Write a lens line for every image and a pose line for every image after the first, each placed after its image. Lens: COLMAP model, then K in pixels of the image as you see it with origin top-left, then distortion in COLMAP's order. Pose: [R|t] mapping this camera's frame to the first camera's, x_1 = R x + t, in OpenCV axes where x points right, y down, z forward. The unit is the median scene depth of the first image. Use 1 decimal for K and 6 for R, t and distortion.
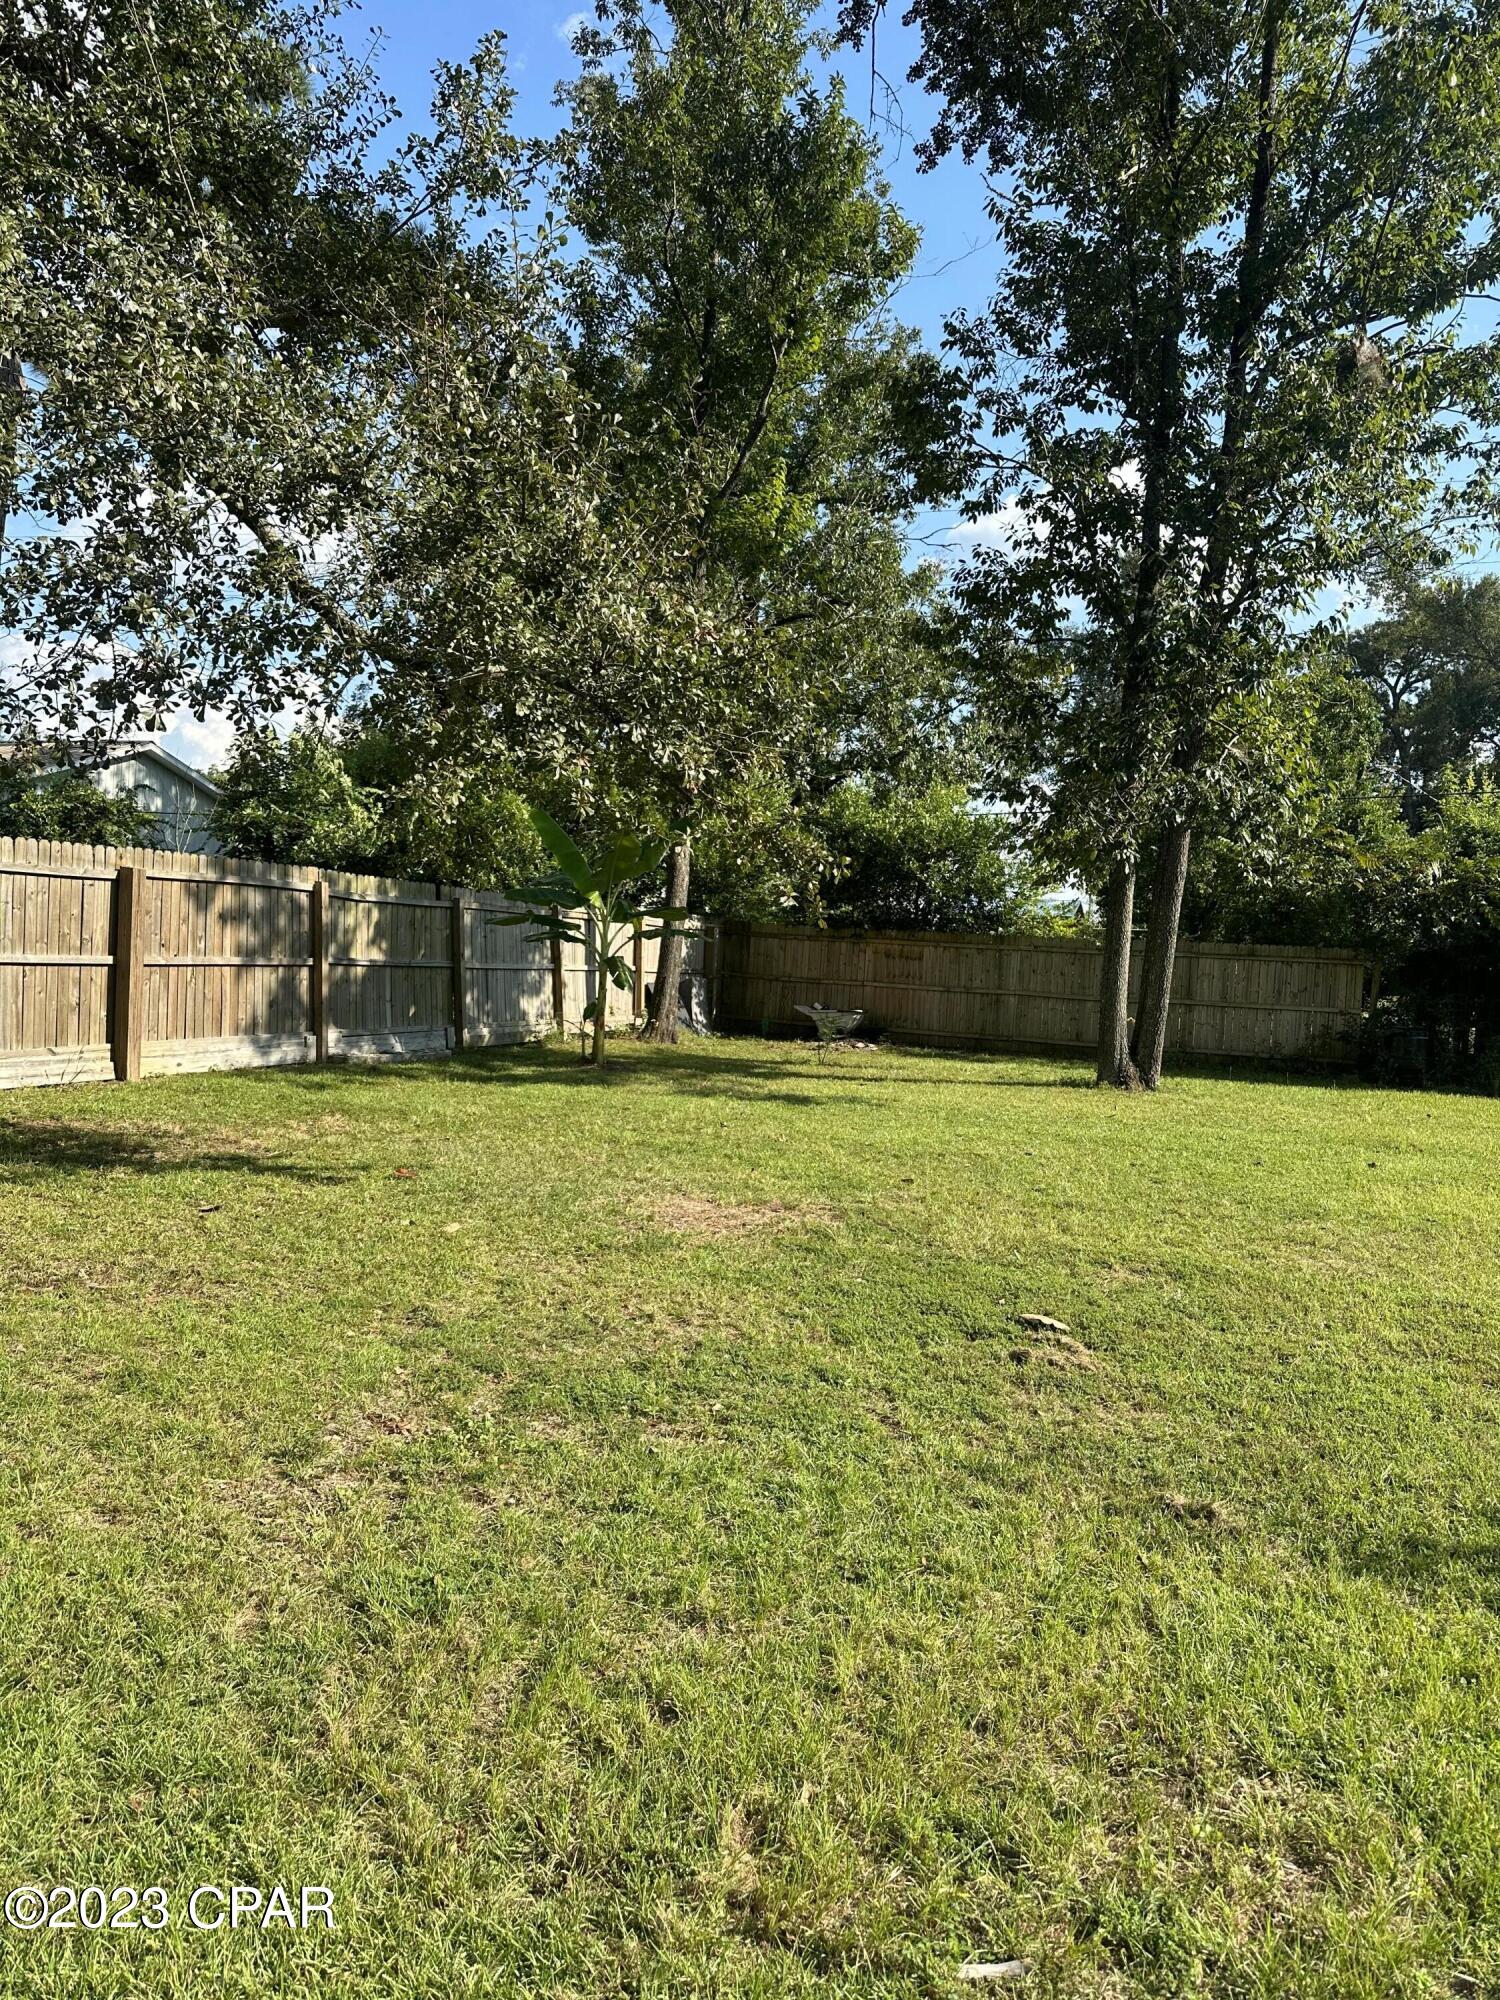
lens RADIAL K [[1477.4, 0, 733.2], [0, 1477.4, 1002.3], [0, 0, 1]] dist [0.035667, -0.010537]
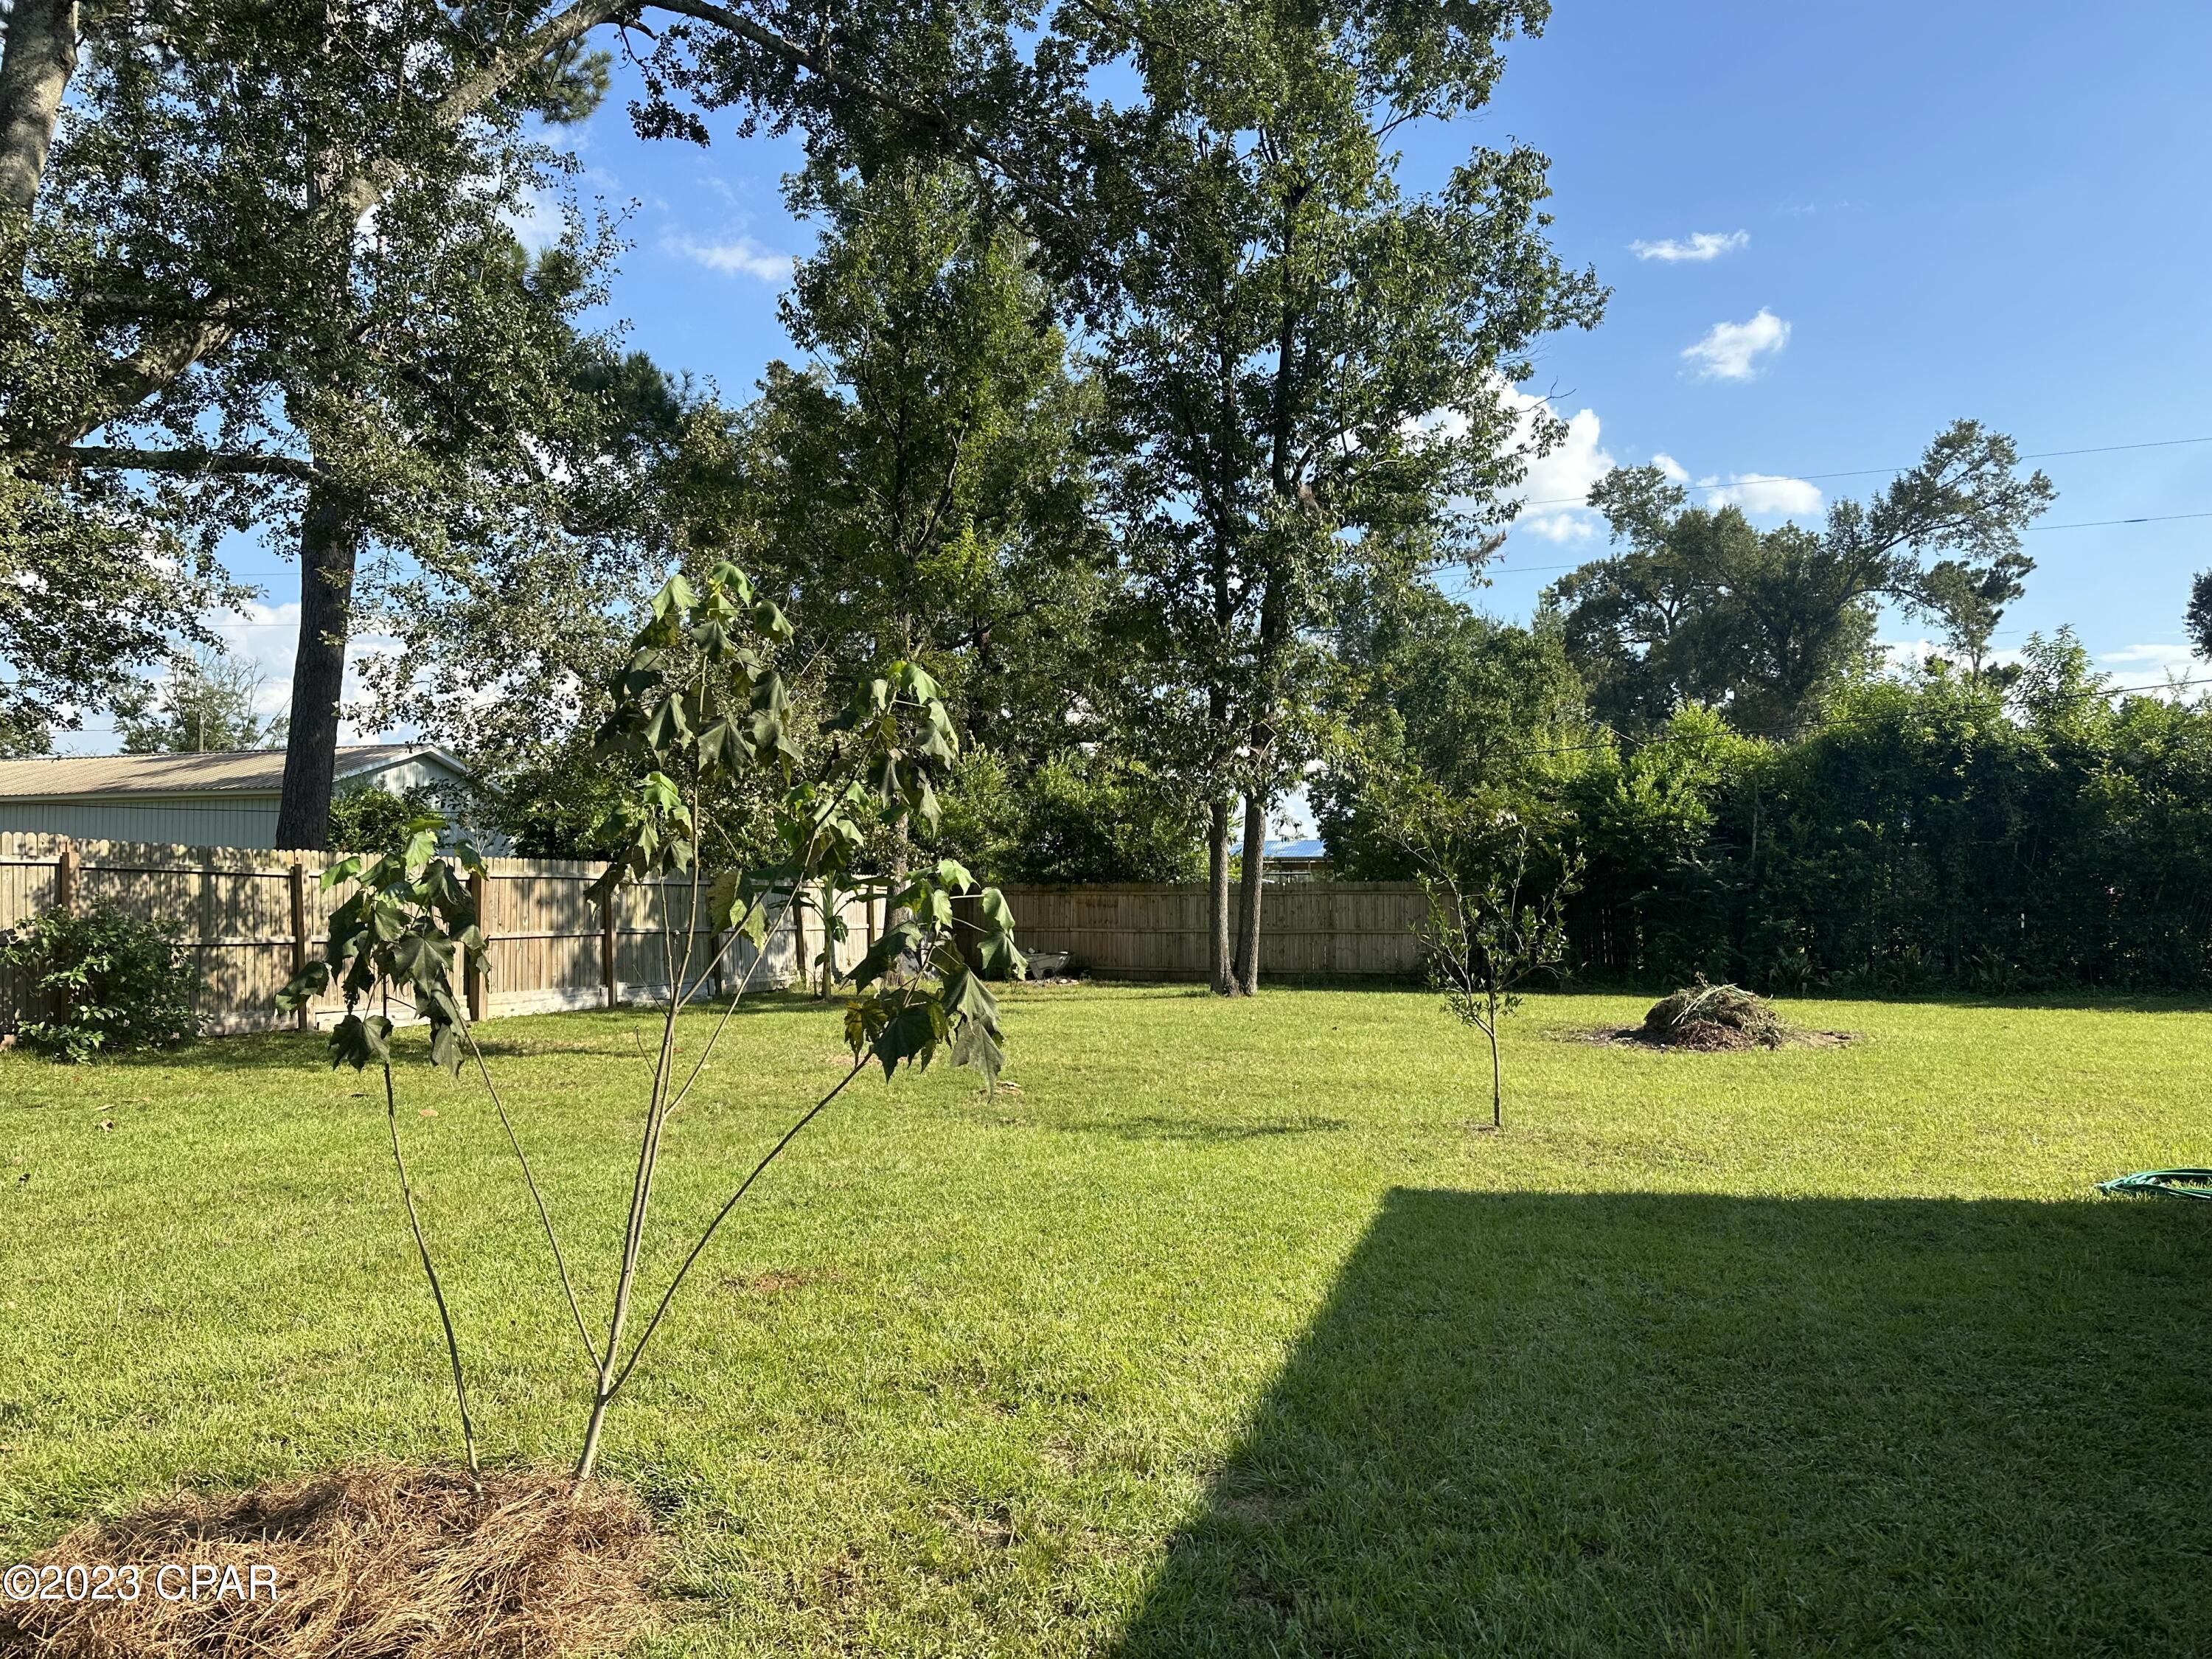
lens RADIAL K [[1634.0, 0, 1125.7], [0, 1634.0, 839.0], [0, 0, 1]] dist [0.035667, -0.010537]
pose [[0.997303, -0.049031, 0.054617, 0.100870], [0.053065, 0.995768, -0.075030, 0.022878], [-0.050707, 0.077726, 0.995684, -0.465307]]
